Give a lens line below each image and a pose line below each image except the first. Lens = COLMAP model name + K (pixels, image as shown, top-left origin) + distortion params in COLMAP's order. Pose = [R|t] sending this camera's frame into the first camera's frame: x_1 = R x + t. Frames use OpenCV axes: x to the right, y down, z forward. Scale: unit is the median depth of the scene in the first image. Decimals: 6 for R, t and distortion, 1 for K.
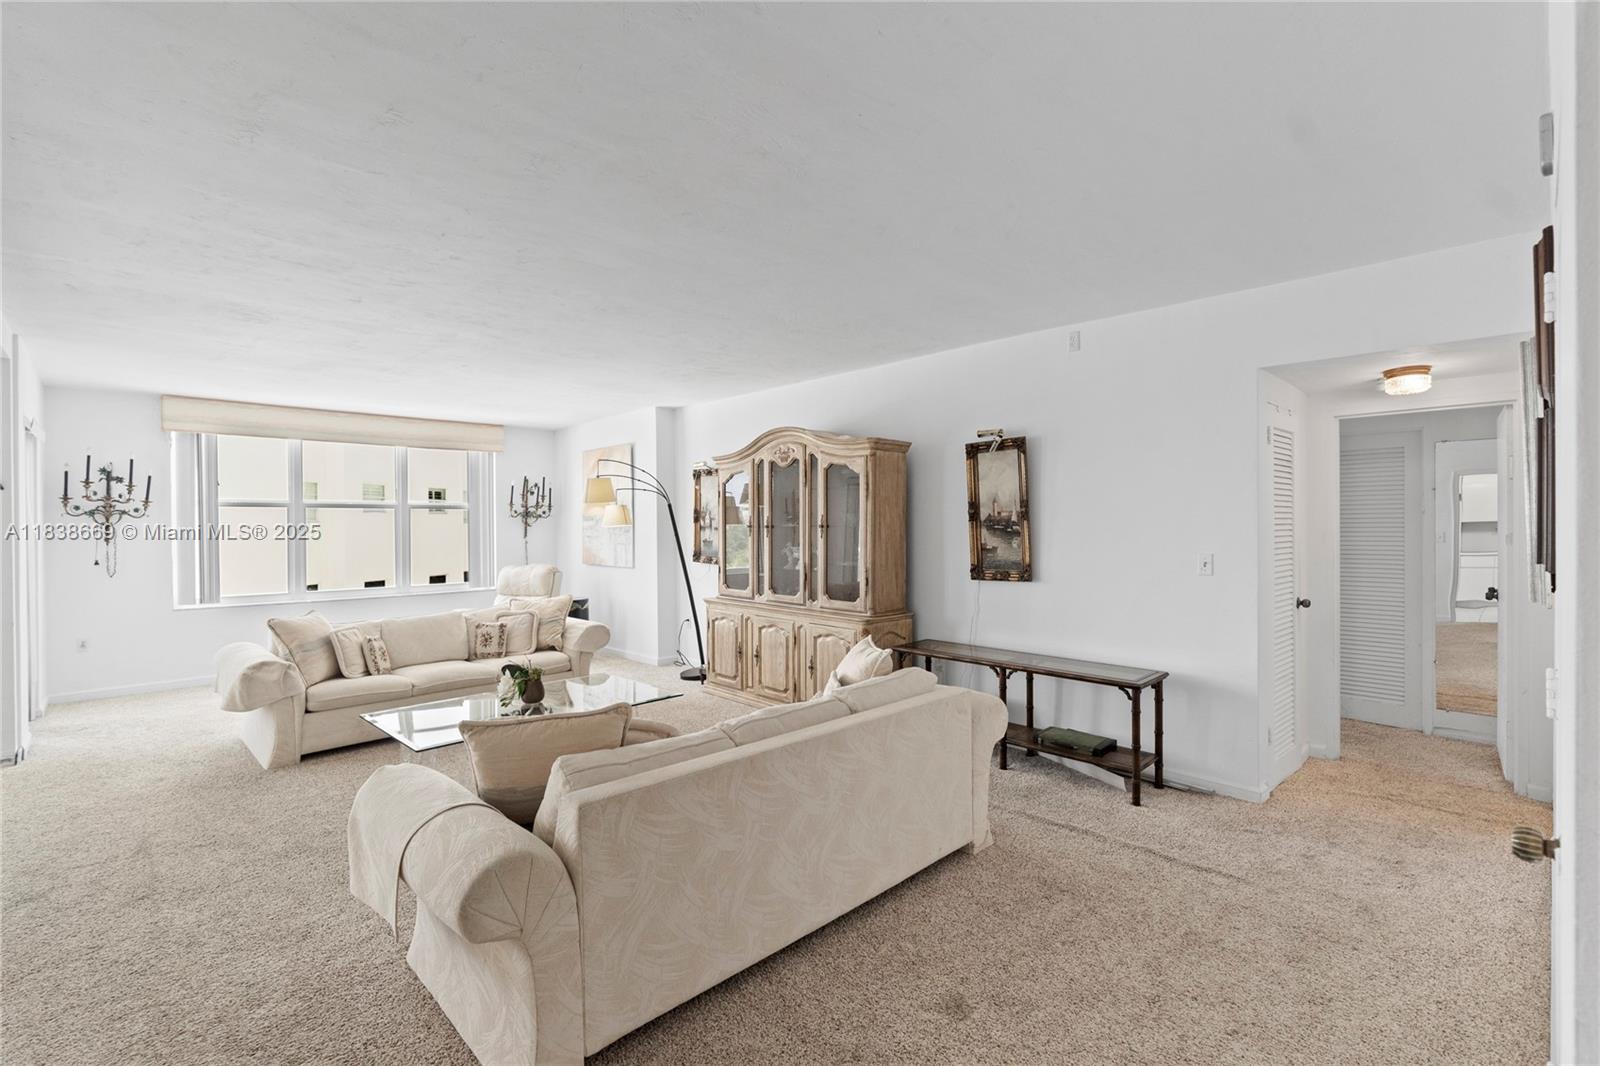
lens RADIAL K [[724.8, 0, 800.0], [0, 724.8, 533.0], [0, 0, 1]] dist [-0.005451, 0.000003]
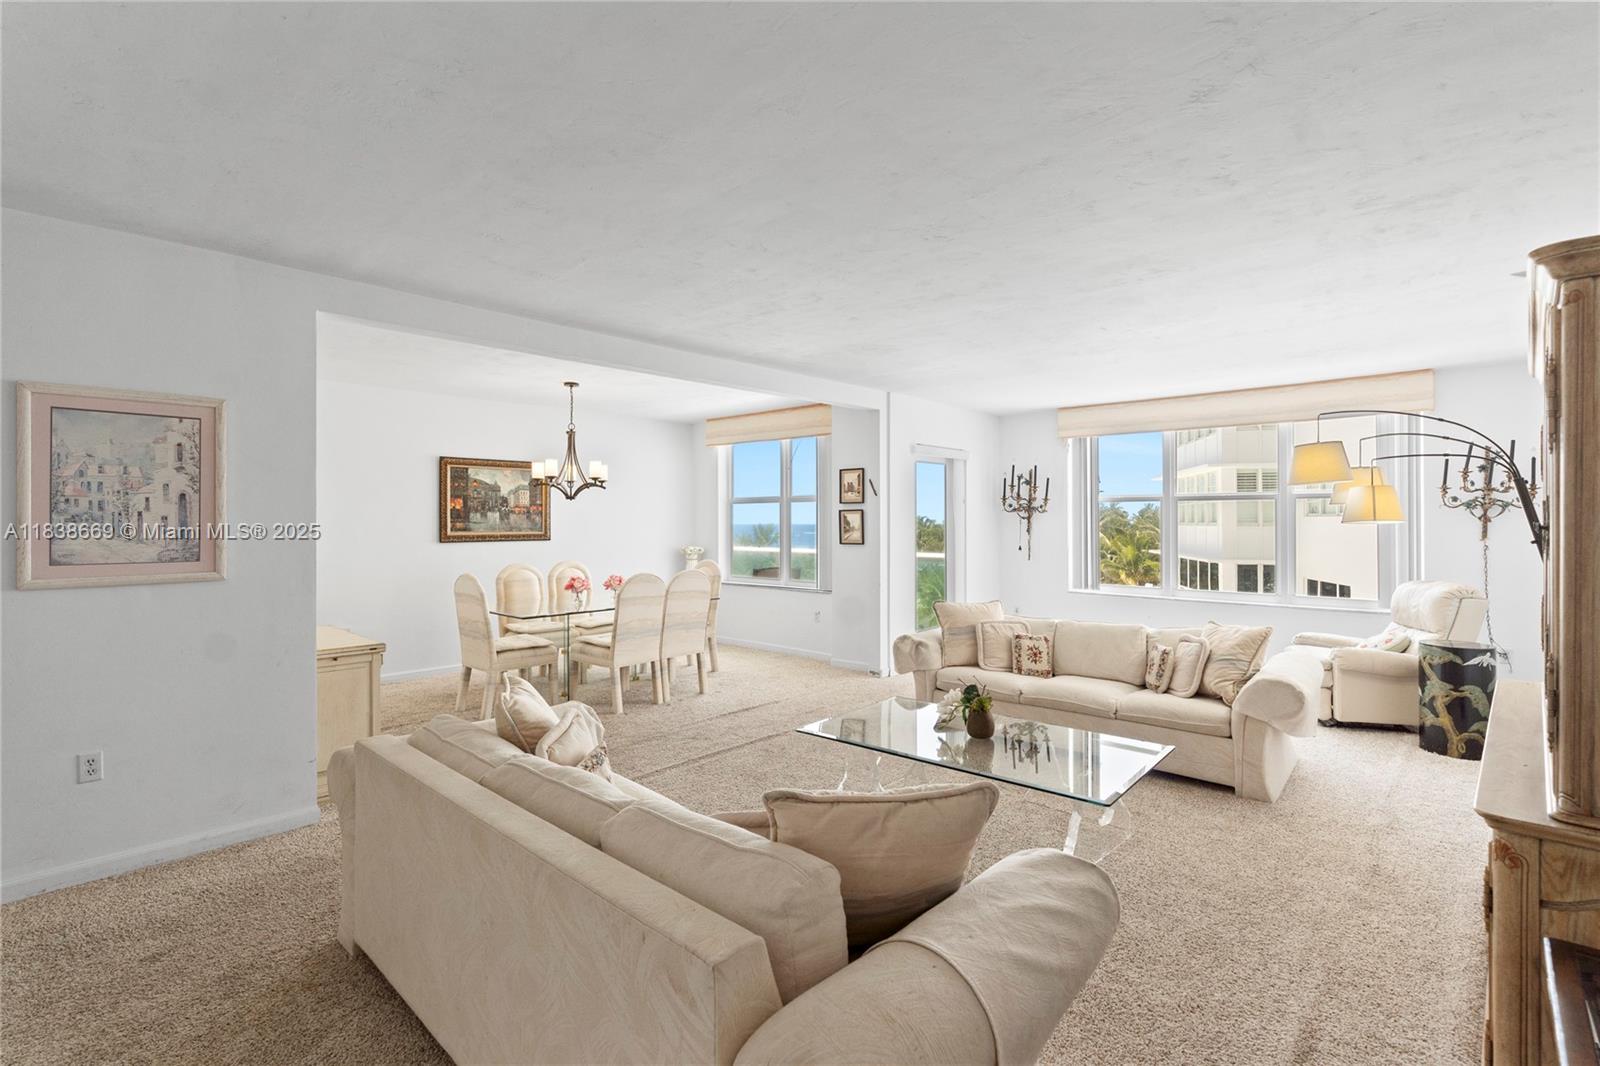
lens RADIAL K [[744.5, 0, 800.9], [0, 744.5, 518.2], [0, 0, 1]] dist [-0.001964, 0.000382]
pose [[0.059234, 0.001414, -0.998243, 0.358996], [-0.011792, 0.999930, 0.000717, -0.009327], [0.998174, 0.011729, 0.059247, 0.586673]]
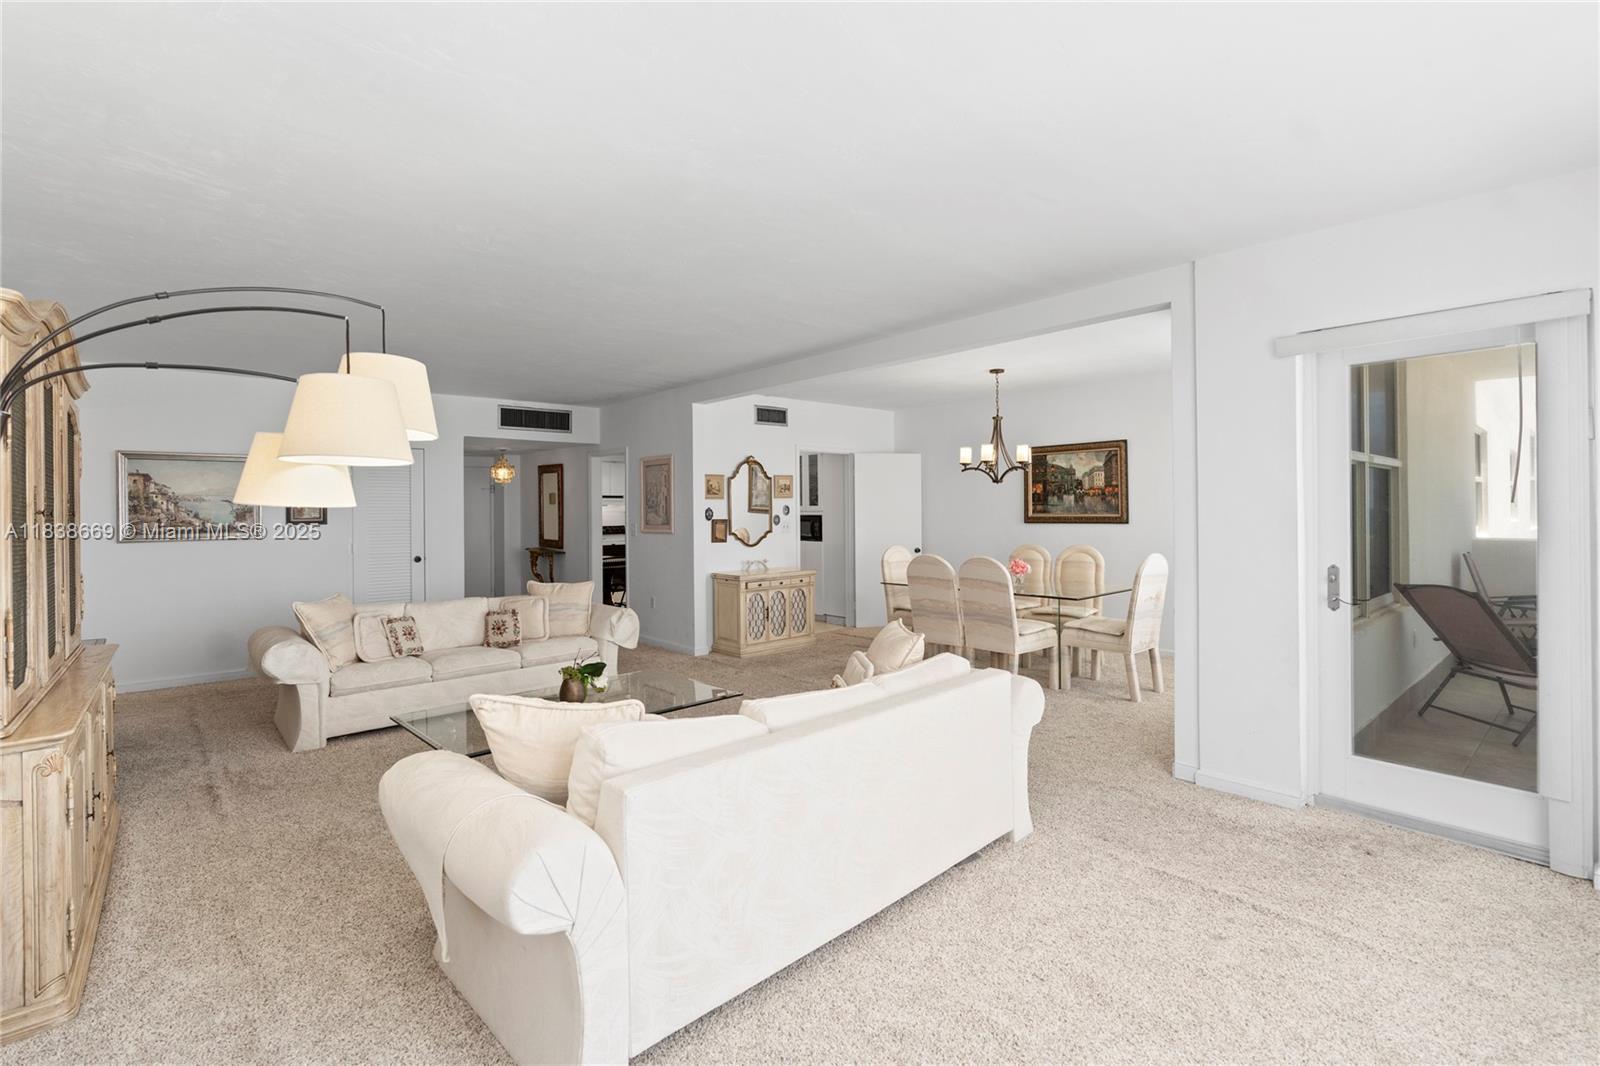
lens RADIAL K [[737.2, 0, 802.1], [0, 737.2, 495.1], [0, 0, 1]] dist [-0.003147, 0.000376]
pose [[-0.998972, 0.016666, 0.042150, -0.557463], [0.016346, 0.999835, -0.007936, -0.009594], [-0.042275, -0.007239, -0.999080, 1.489825]]
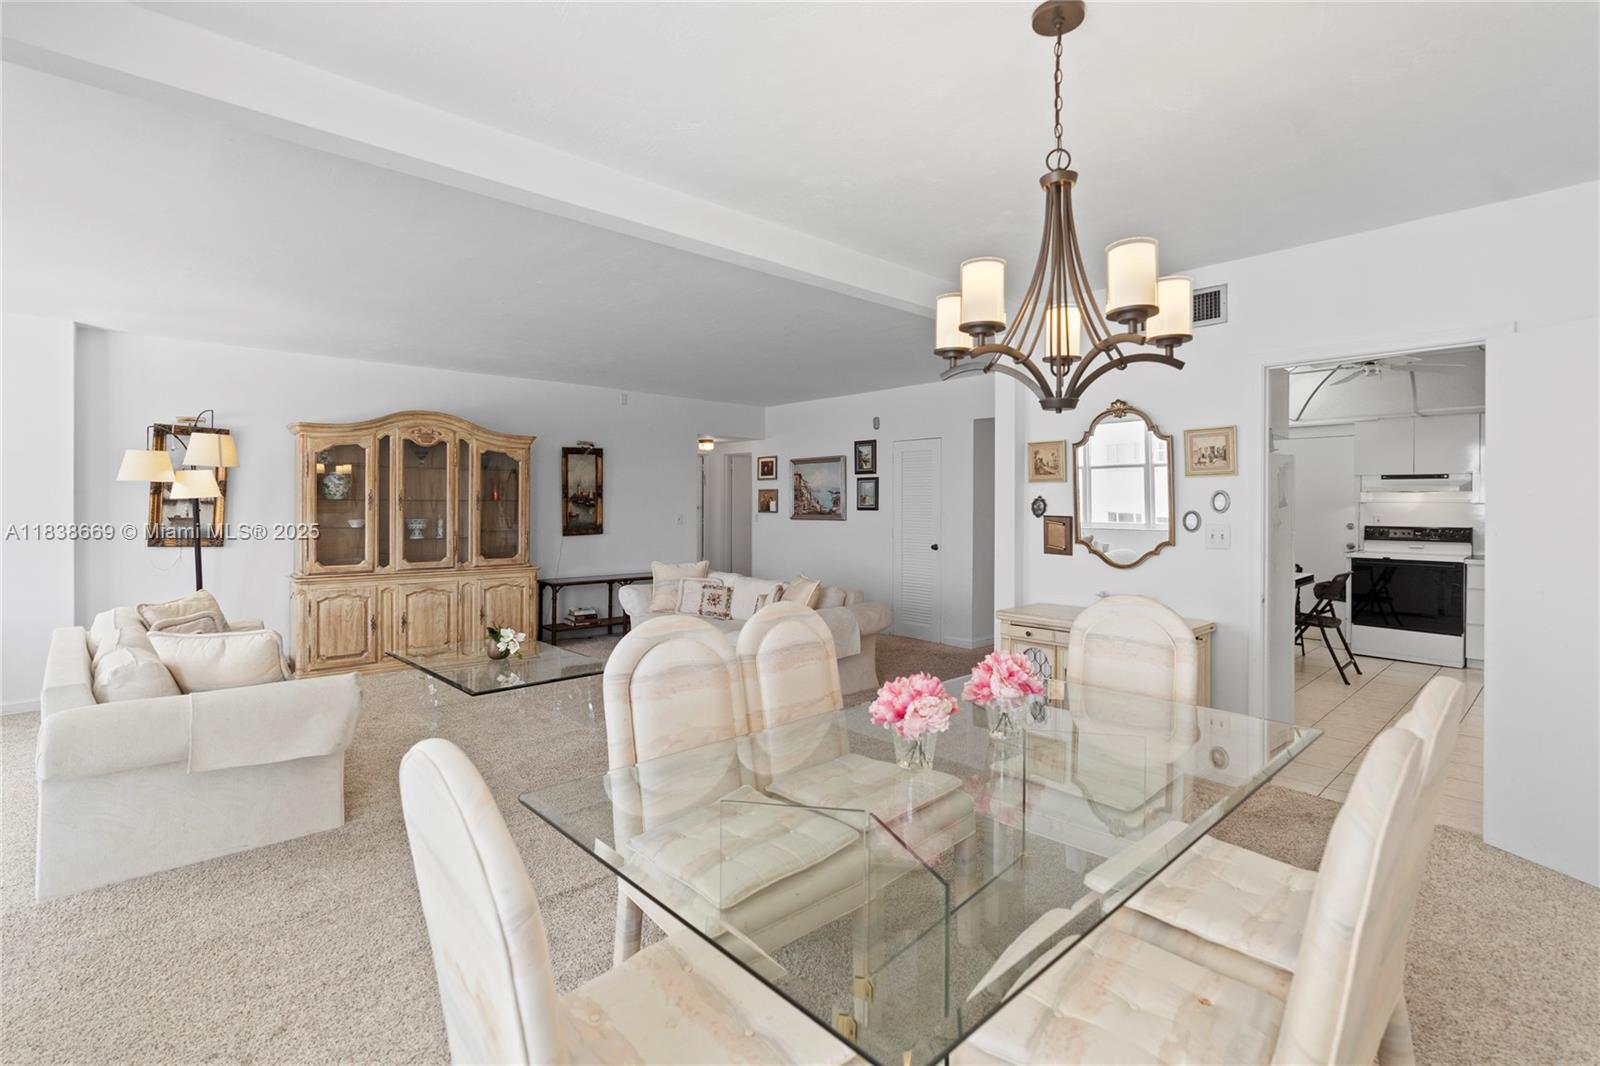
lens RADIAL K [[737.2, 0, 802.1], [0, 737.2, 495.1], [0, 0, 1]] dist [-0.003147, 0.000376]
pose [[0.022107, 0.016541, 0.999619, -1.156931], [0.011601, 0.999792, -0.016800, 0.009128], [-0.999688, 0.011968, 0.021910, 0.406726]]
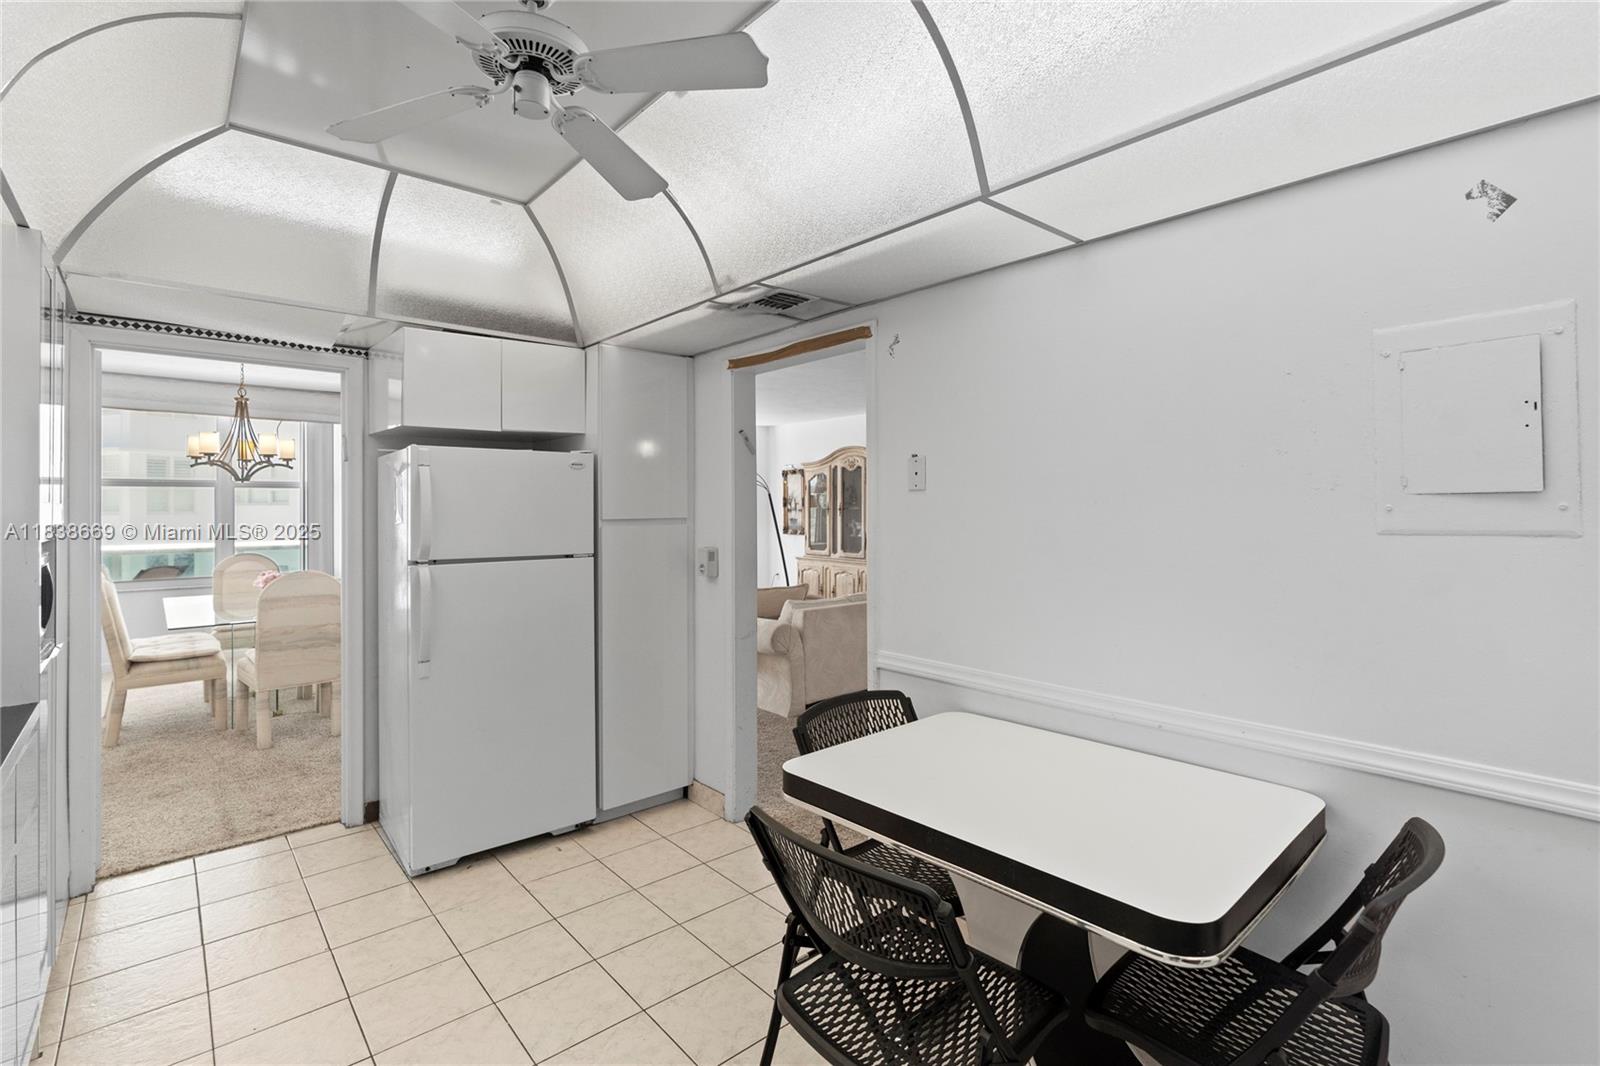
lens RADIAL K [[744.5, 0, 800.9], [0, 744.5, 518.2], [0, 0, 1]] dist [-0.001964, 0.000382]
pose [[0.999428, 0.003426, -0.033640, -0.078363], [-0.003397, 0.999994, 0.000932, 0.009603], [0.033643, -0.000818, 0.999434, -0.623897]]
